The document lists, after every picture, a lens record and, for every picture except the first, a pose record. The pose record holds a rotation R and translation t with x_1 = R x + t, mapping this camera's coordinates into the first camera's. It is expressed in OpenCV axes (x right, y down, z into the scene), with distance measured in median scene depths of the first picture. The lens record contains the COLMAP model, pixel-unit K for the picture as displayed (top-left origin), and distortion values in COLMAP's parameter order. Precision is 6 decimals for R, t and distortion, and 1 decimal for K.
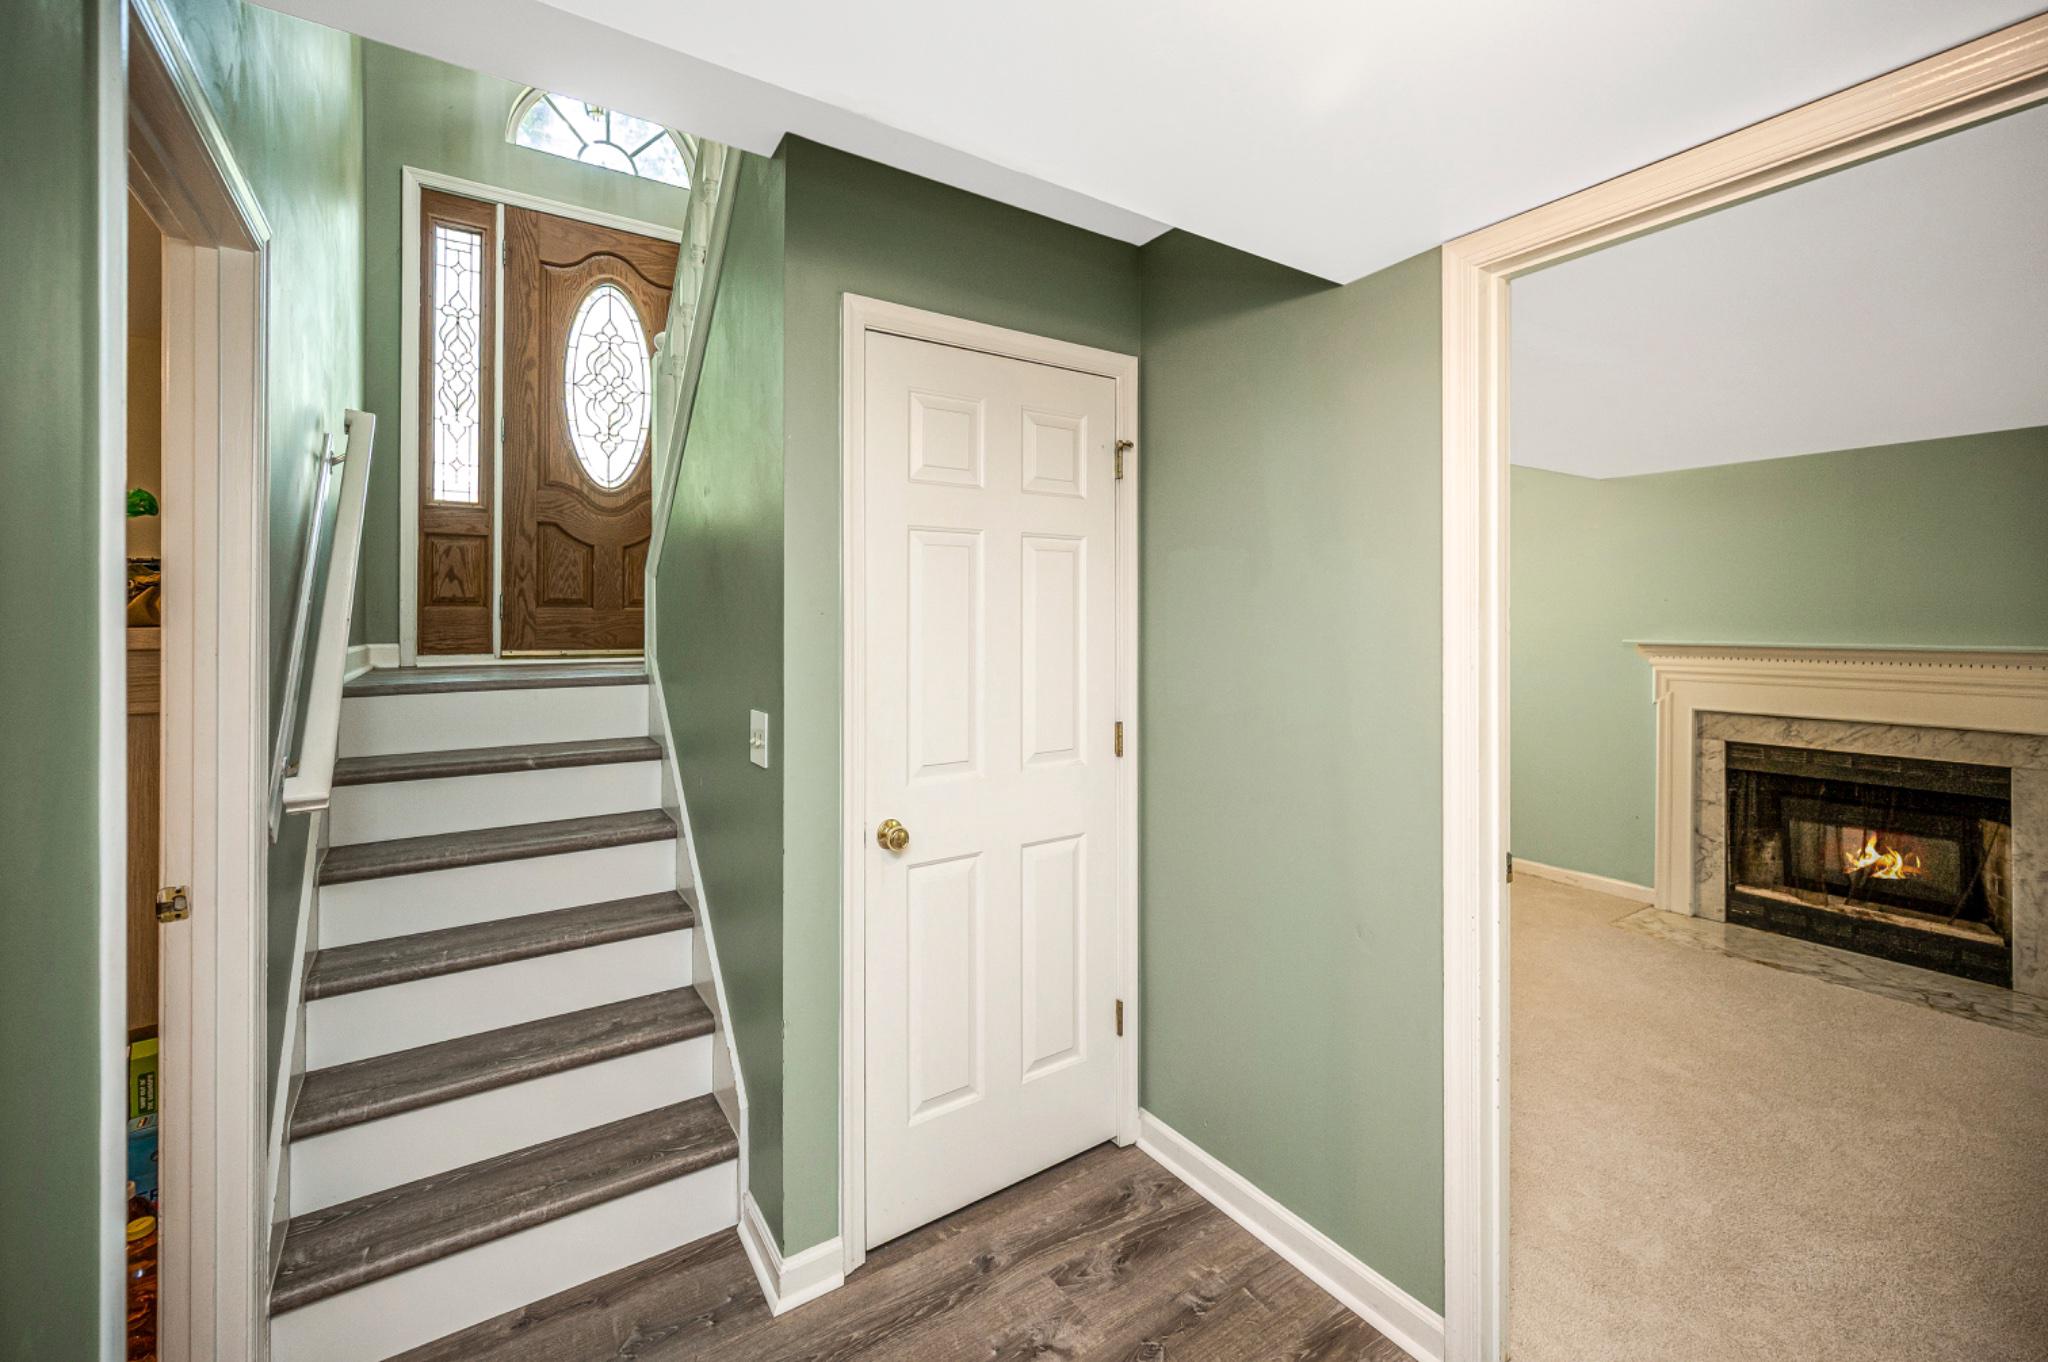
lens RADIAL K [[866.0, 0, 1023.8], [0, 866.0, 631.2], [0, 0, 1]] dist [-0.000071, -0.000342]
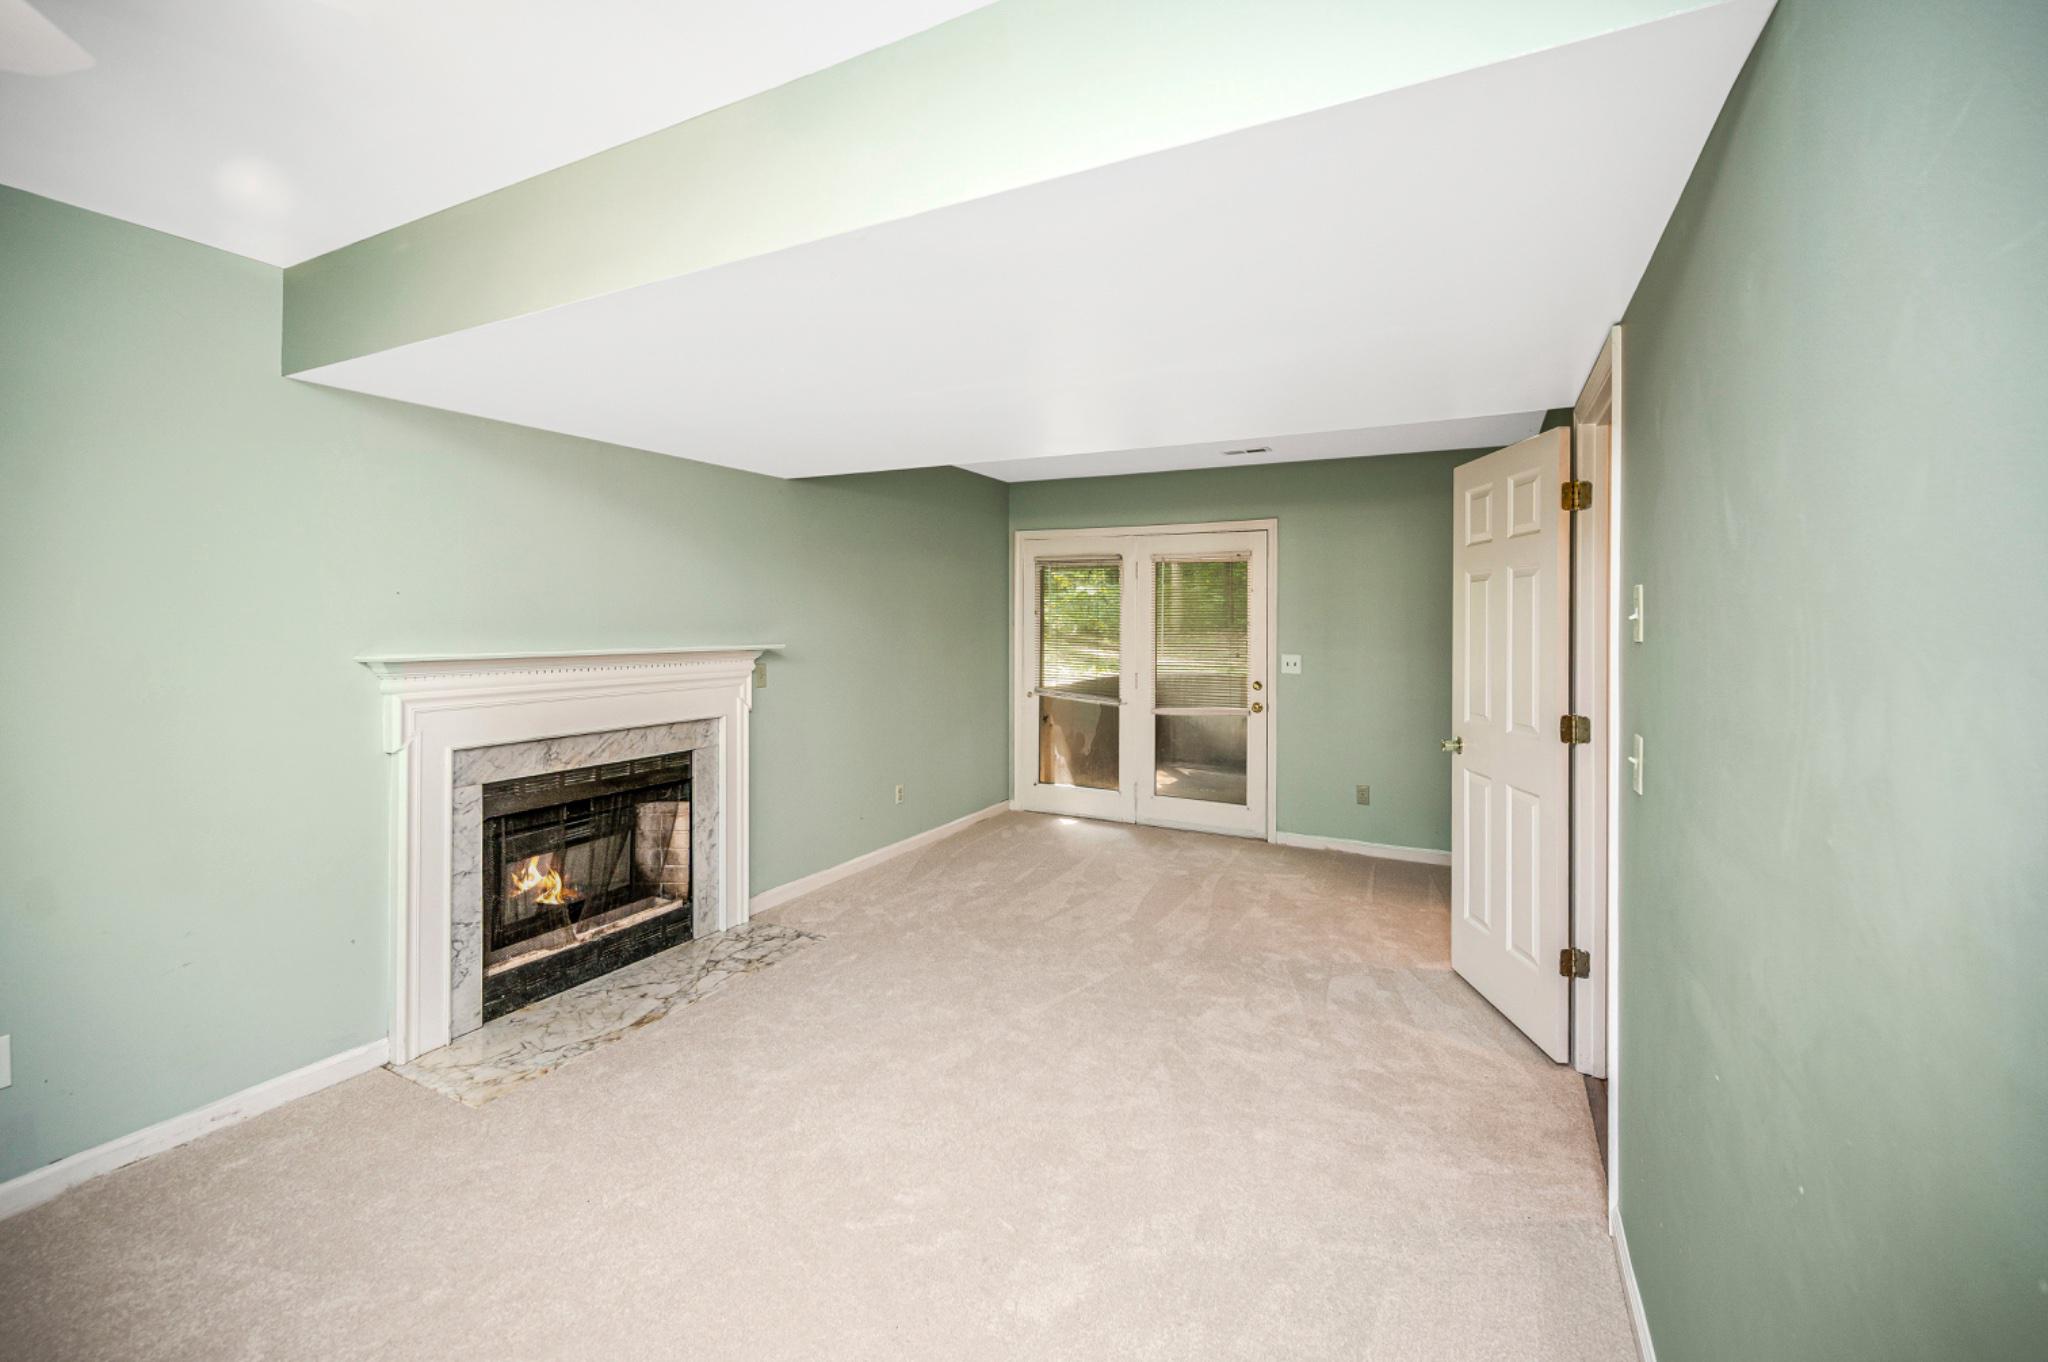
lens RADIAL K [[853.1, 0, 1022.4], [0, 853.1, 619.2], [0, 0, 1]] dist [0.000260, 0.000096]
pose [[-0.480198, -0.001578, 0.877159, -0.064632], [0.004369, 0.999982, 0.004190, -0.017224], [-0.877149, 0.005845, -0.480182, 0.980841]]
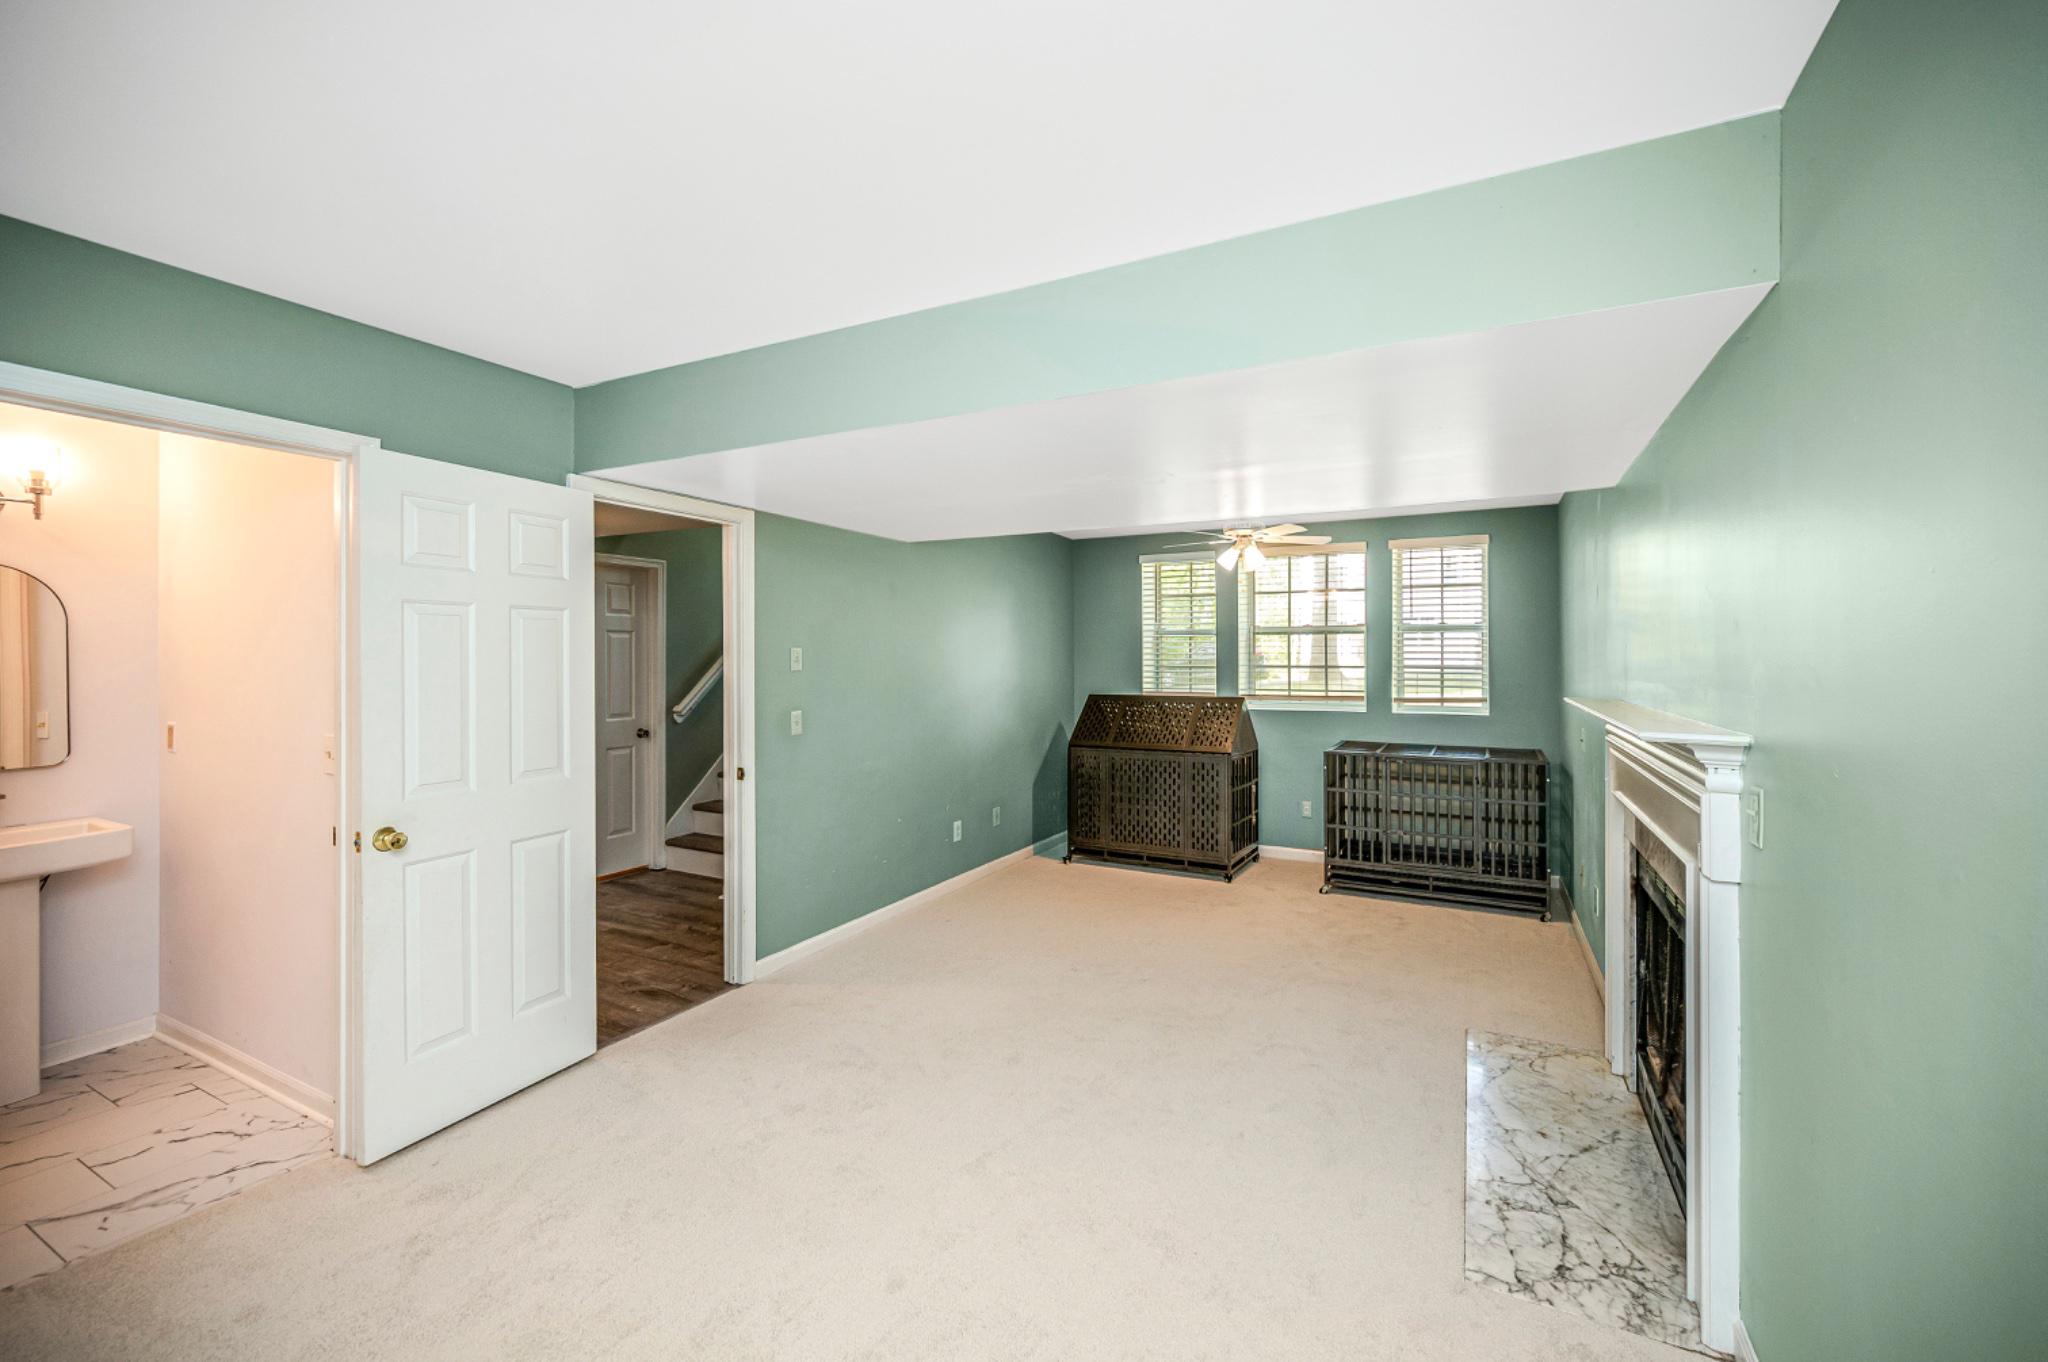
lens RADIAL K [[845.6, 0, 1020.6], [0, 845.6, 674.8], [0, 0, 1]] dist [-0.000545, 0.000119]
pose [[0.472013, 0.005751, -0.881573, 1.226139], [-0.011411, 0.999935, 0.000413, -0.000671], [0.881518, 0.009864, 0.472048, 0.237626]]
